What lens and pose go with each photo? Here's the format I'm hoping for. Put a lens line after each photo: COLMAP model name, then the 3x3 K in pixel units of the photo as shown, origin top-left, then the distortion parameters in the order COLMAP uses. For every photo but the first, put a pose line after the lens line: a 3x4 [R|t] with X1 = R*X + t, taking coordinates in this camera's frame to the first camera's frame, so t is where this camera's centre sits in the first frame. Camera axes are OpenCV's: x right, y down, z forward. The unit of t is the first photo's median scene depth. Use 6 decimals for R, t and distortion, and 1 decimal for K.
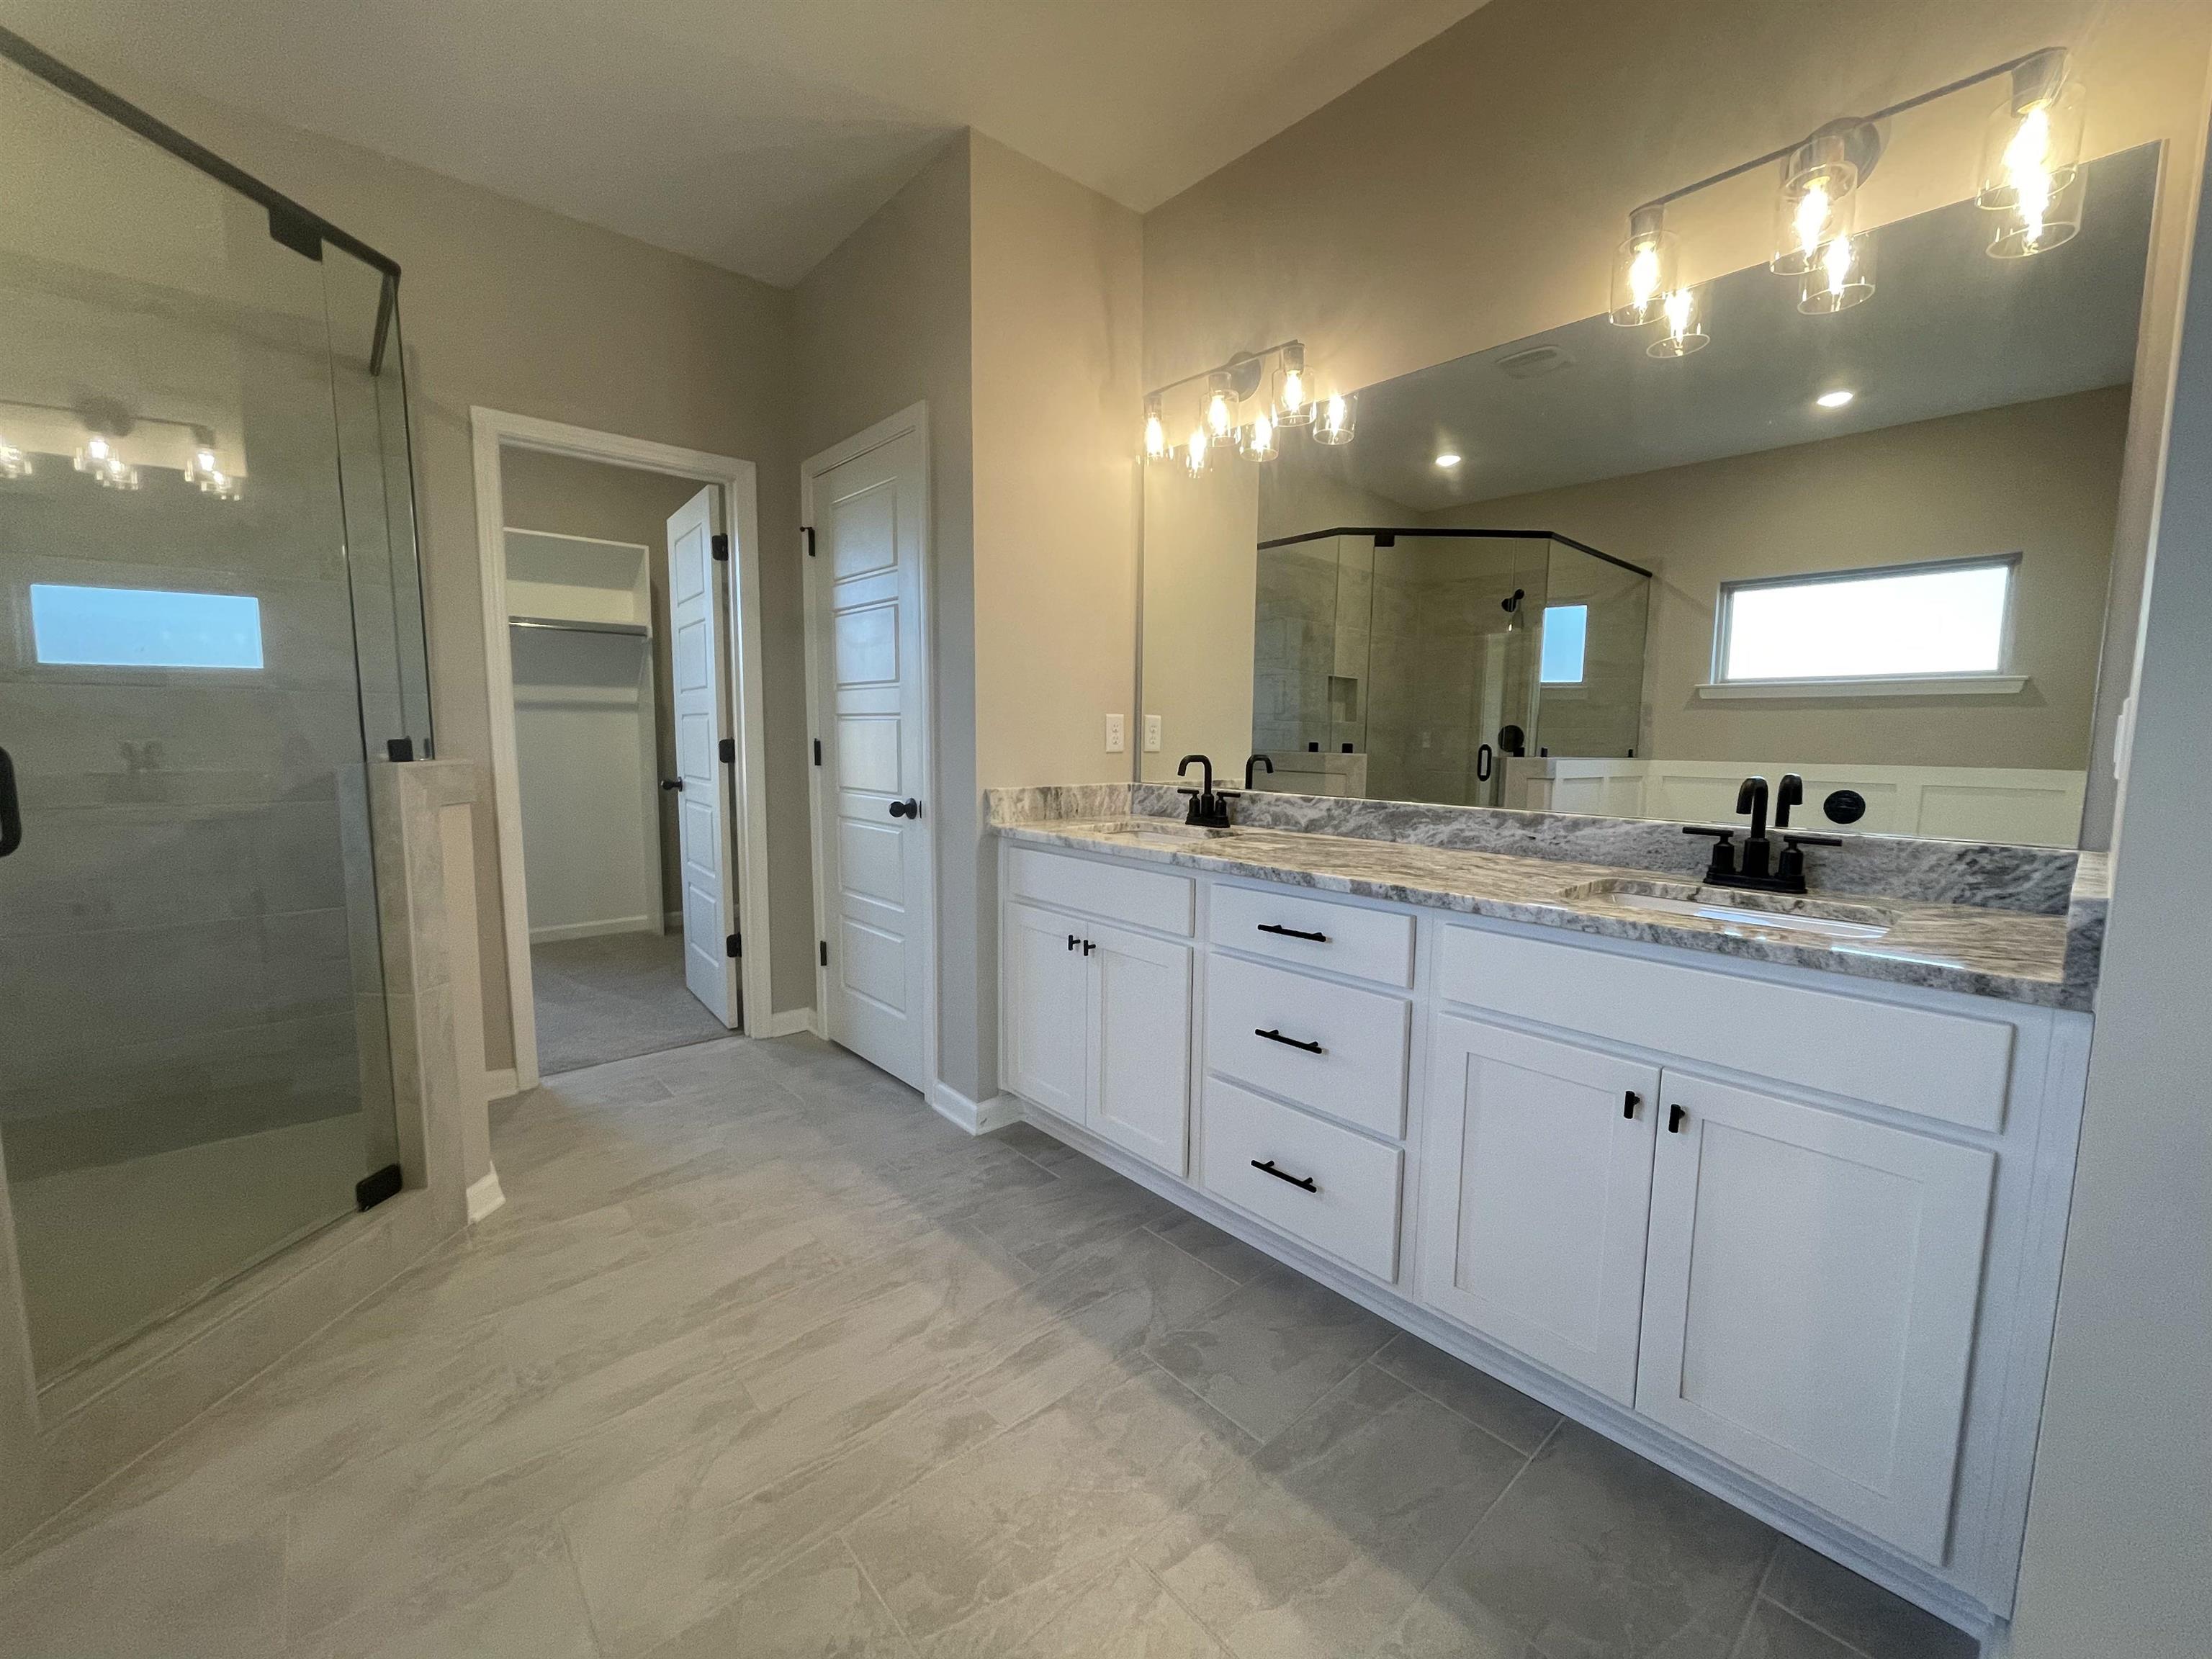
lens RADIAL K [[896.0, 0, 1100.4], [0, 896.0, 830.2], [0, 0, 1]] dist [-0.000033, -0.000290]
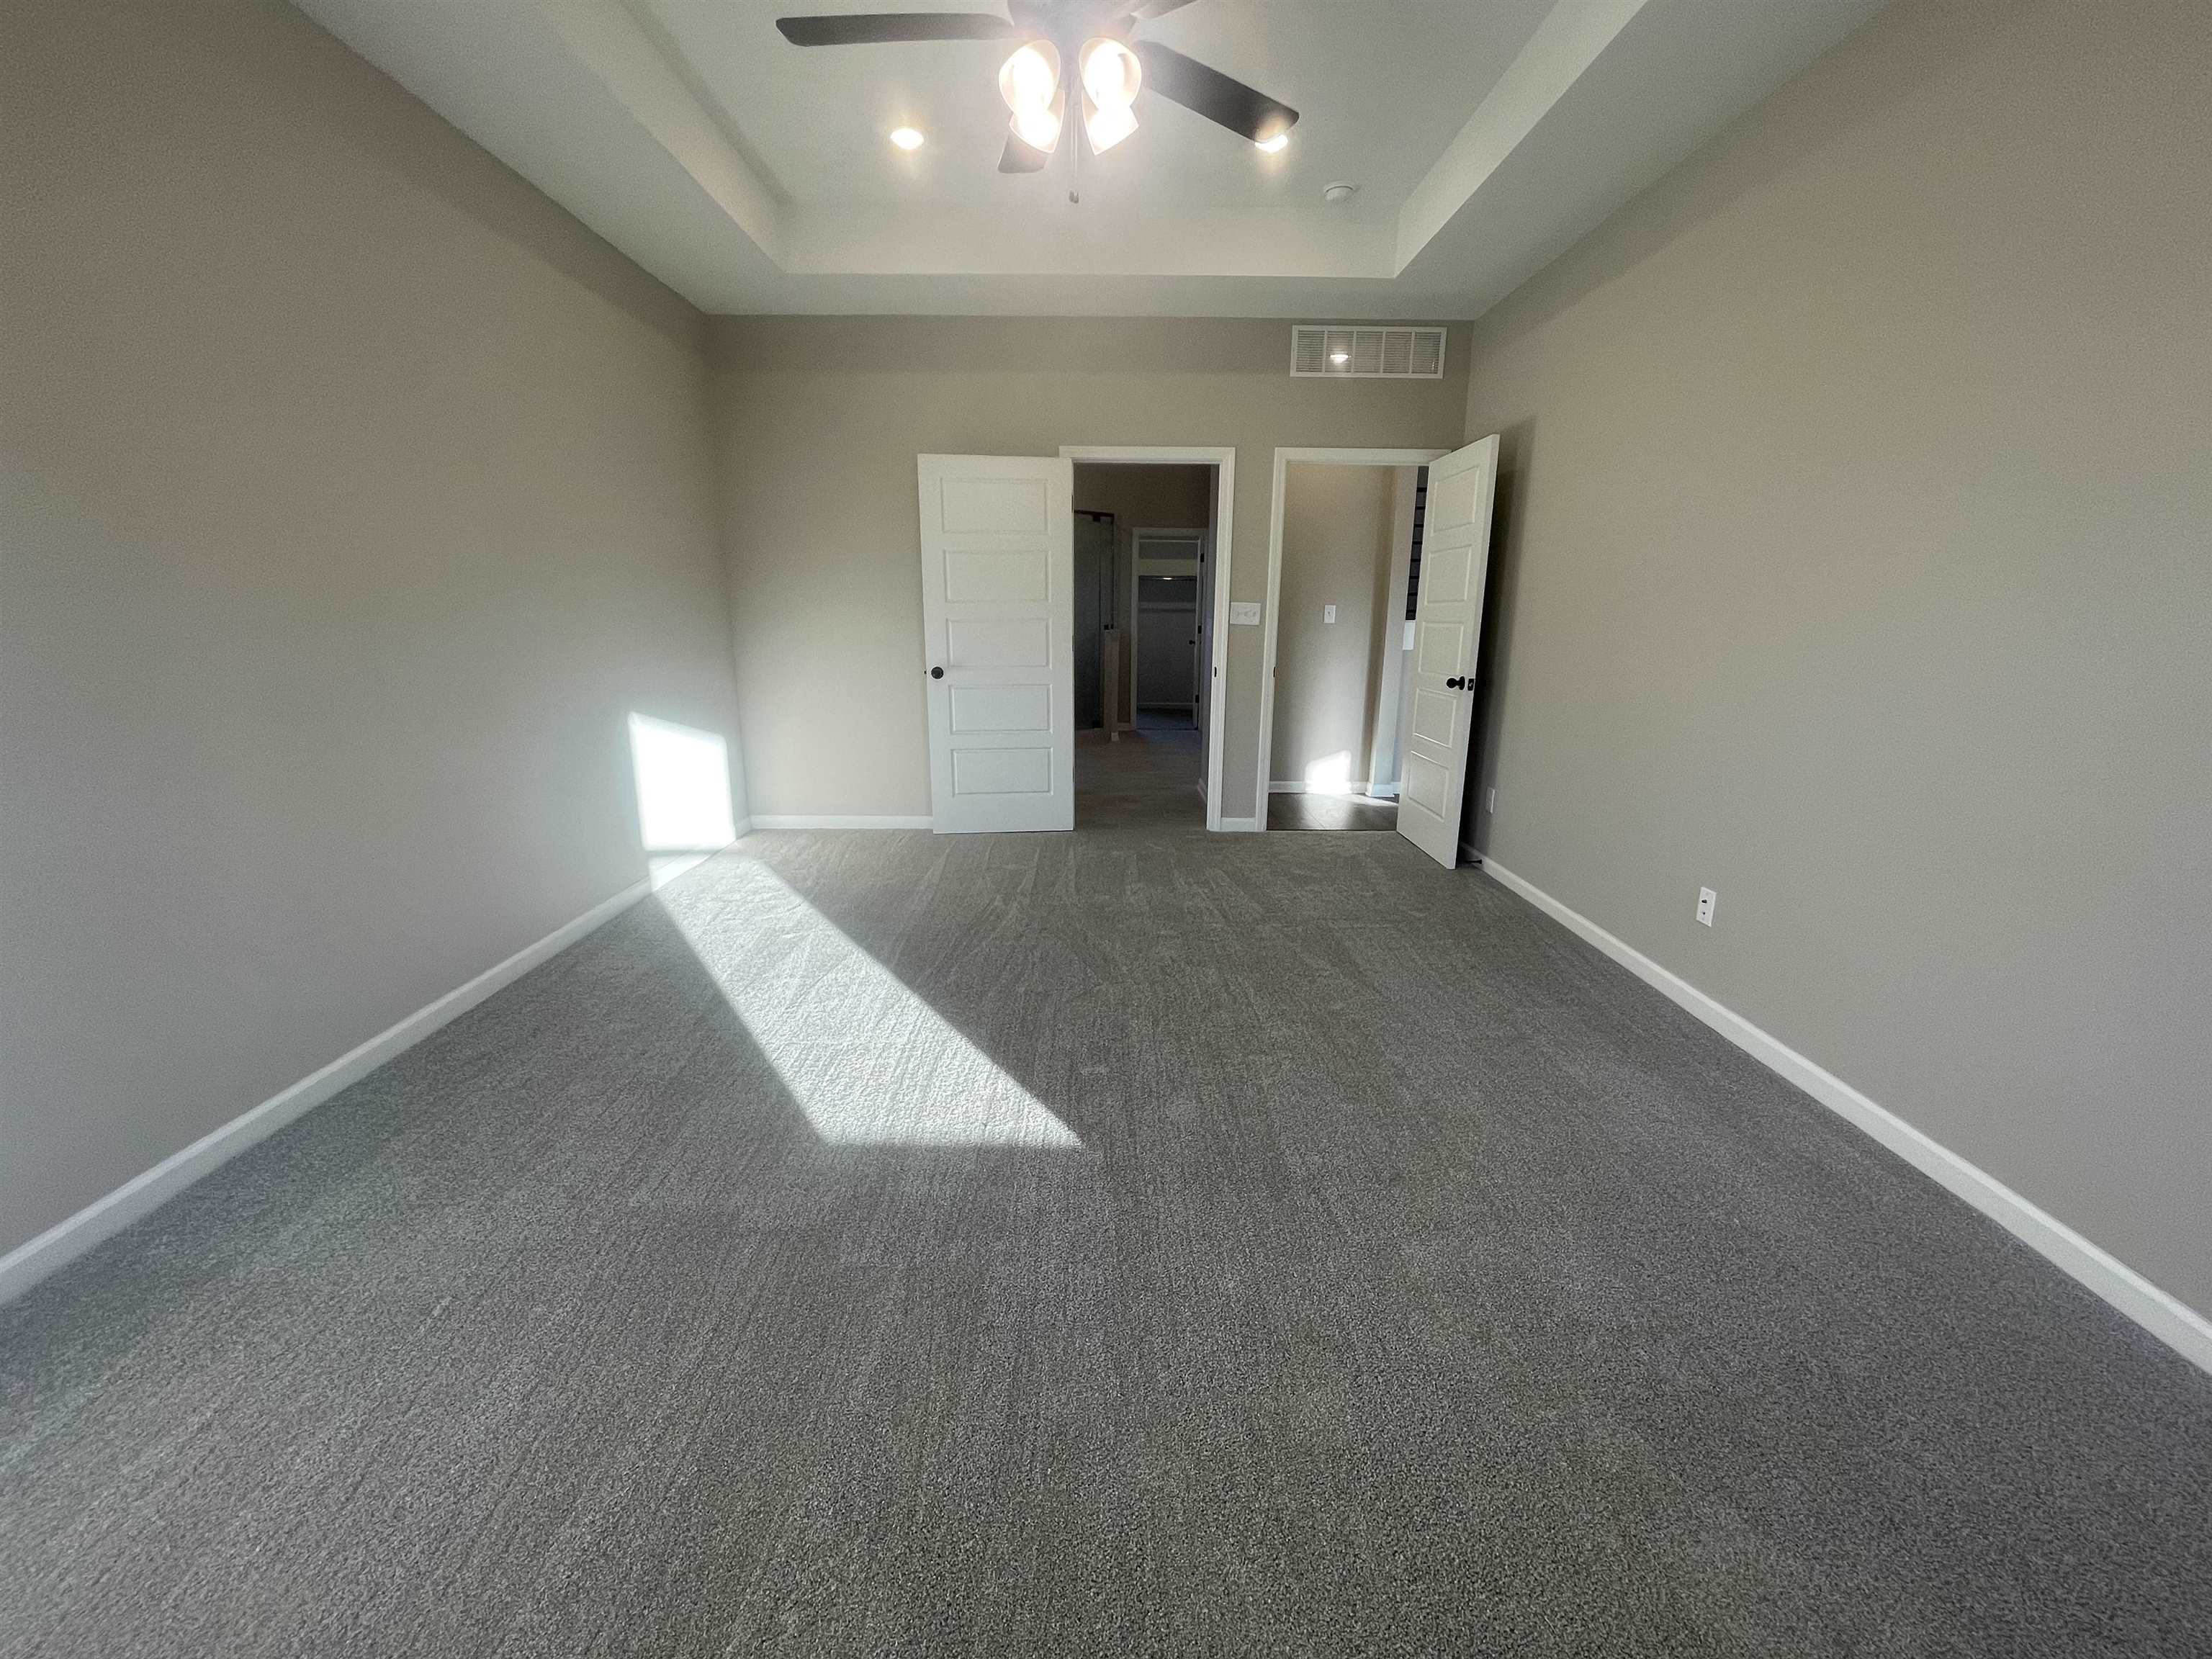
lens RADIAL K [[896.0, 0, 1106.6], [0, 896.0, 830.0], [0, 0, 1]] dist [-0.000033, -0.000290]
pose [[0.761299, 0.155456, -0.629490, 1.737930], [-0.072344, 0.985137, 0.155794, 0.167609], [0.644353, -0.073066, 0.761230, -1.964457]]
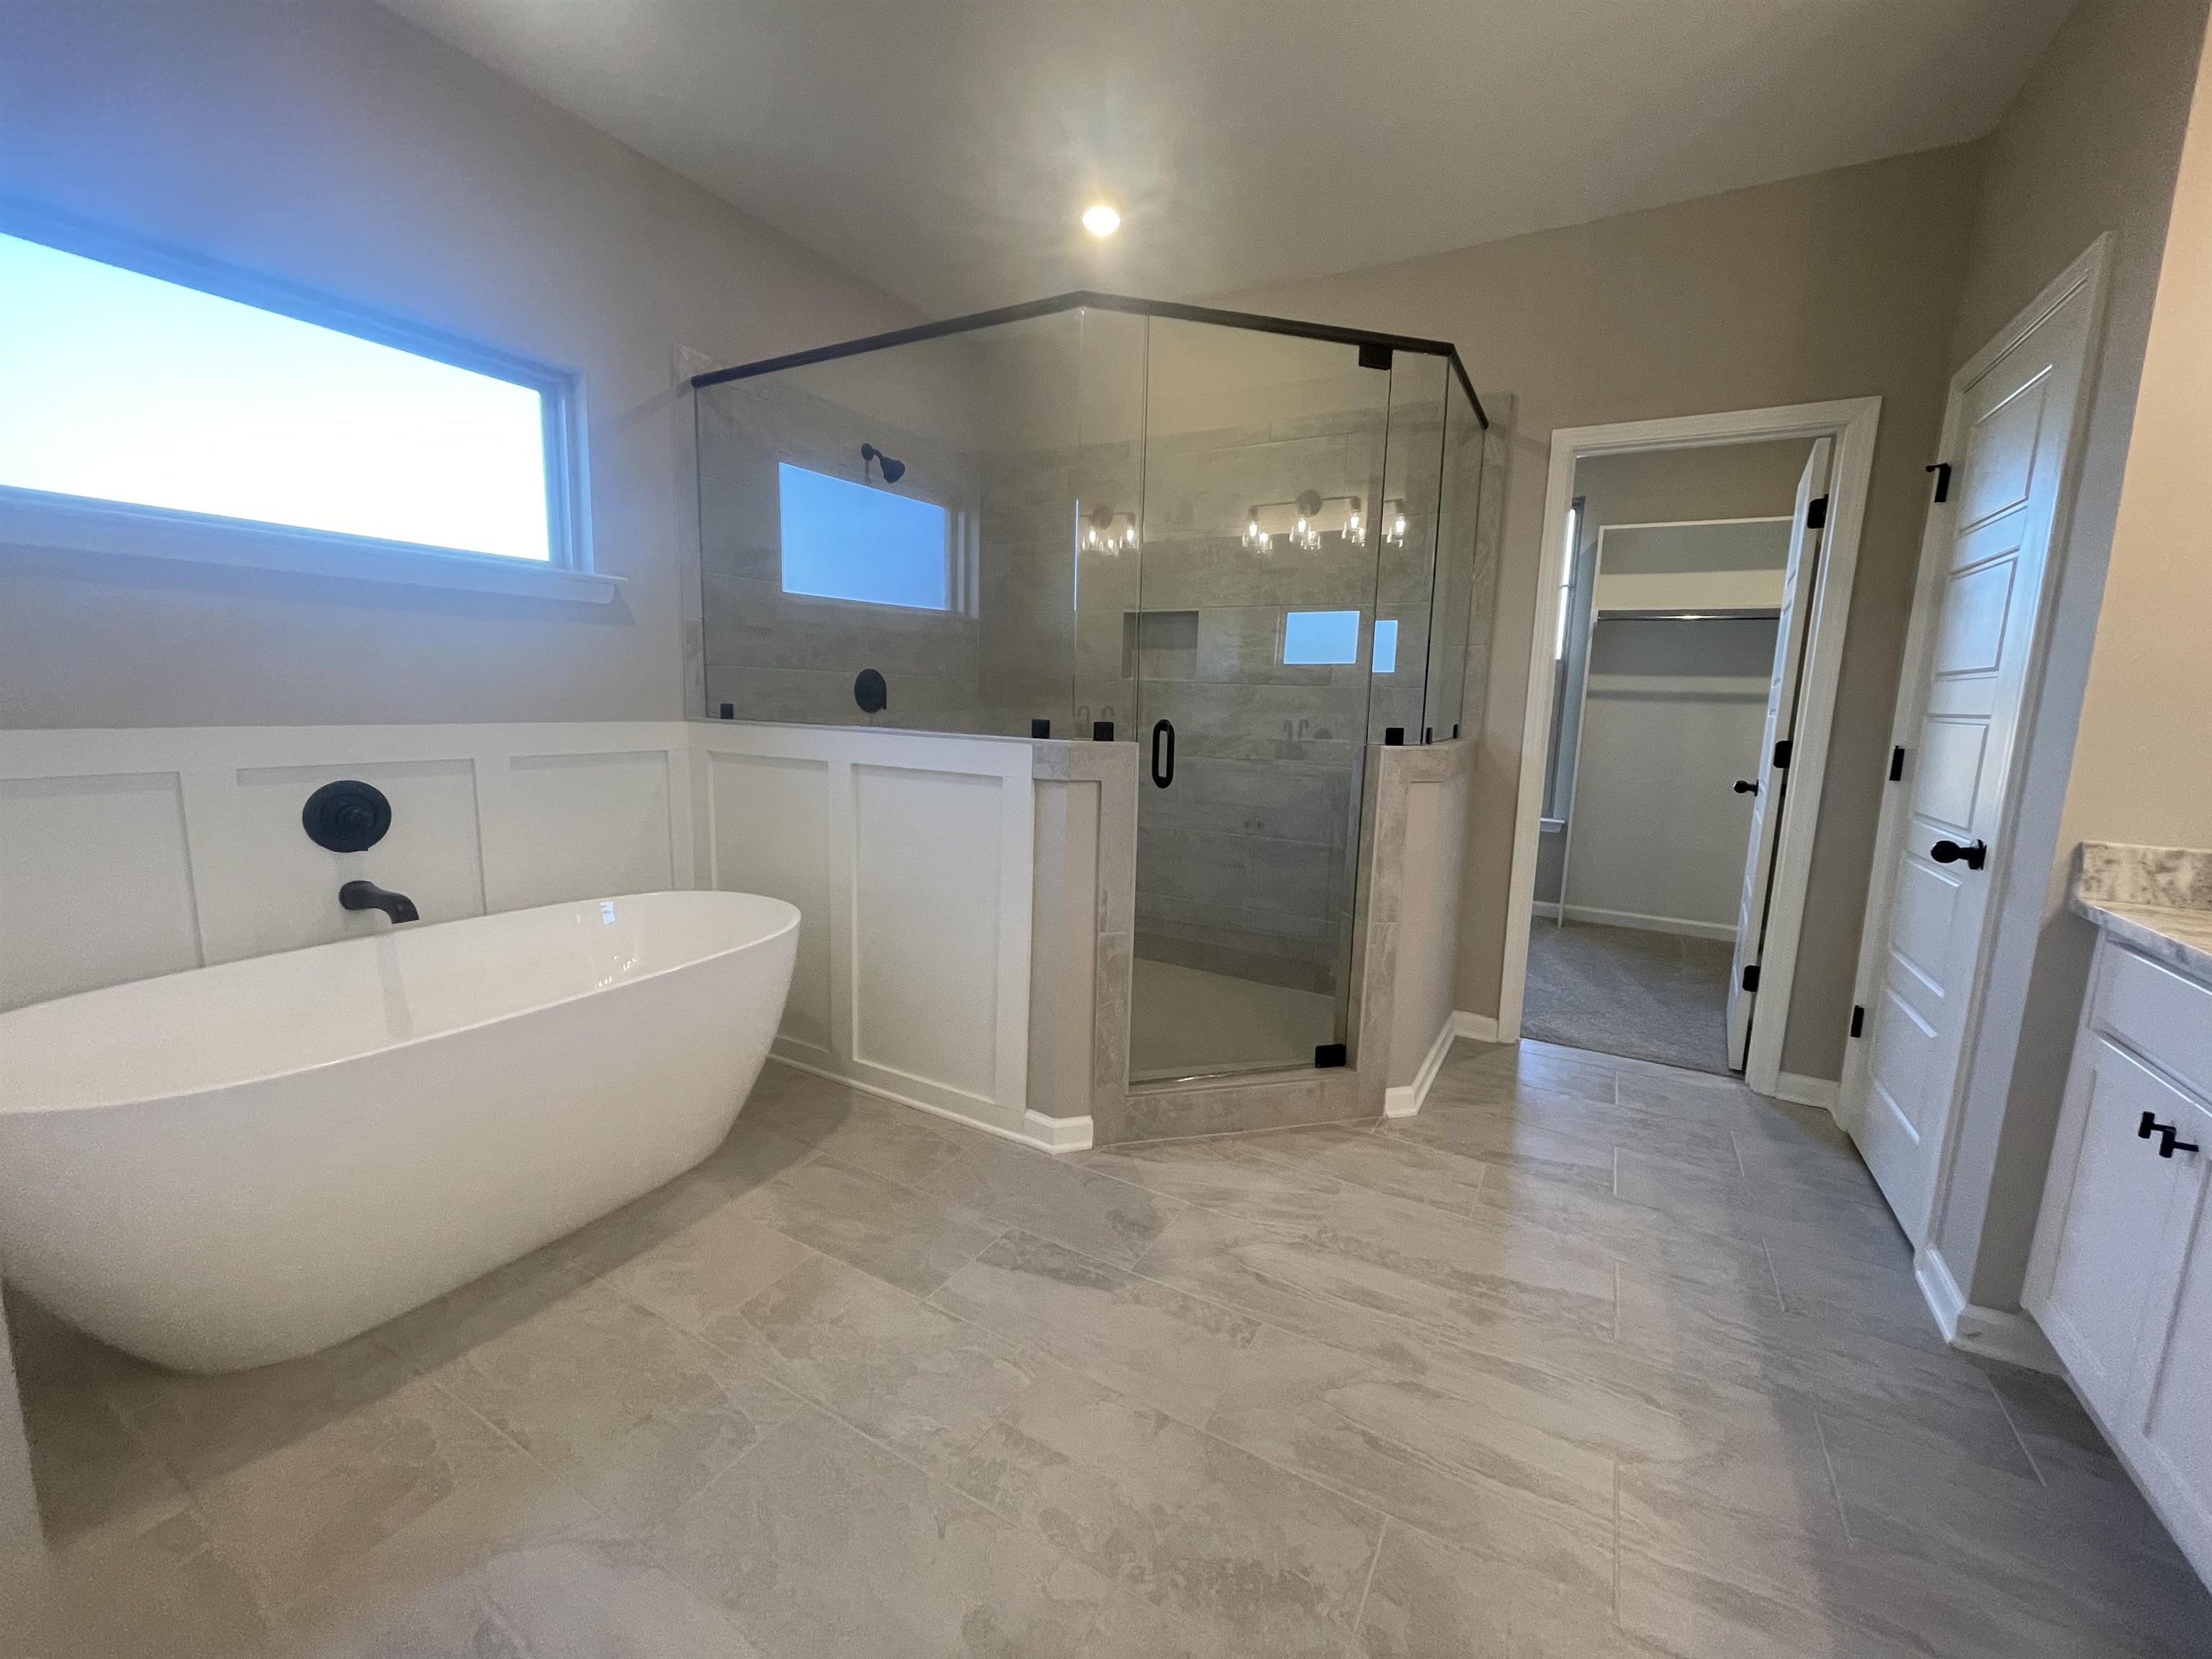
lens RADIAL K [[896.0, 0, 1105.1], [0, 896.0, 829.5], [0, 0, 1]] dist [-0.000033, -0.000290]
pose [[0.328943, 0.145755, -0.933034, 0.242822], [-0.131346, 0.985475, 0.107641, -0.033473], [0.935171, 0.087143, 0.343310, 0.149174]]
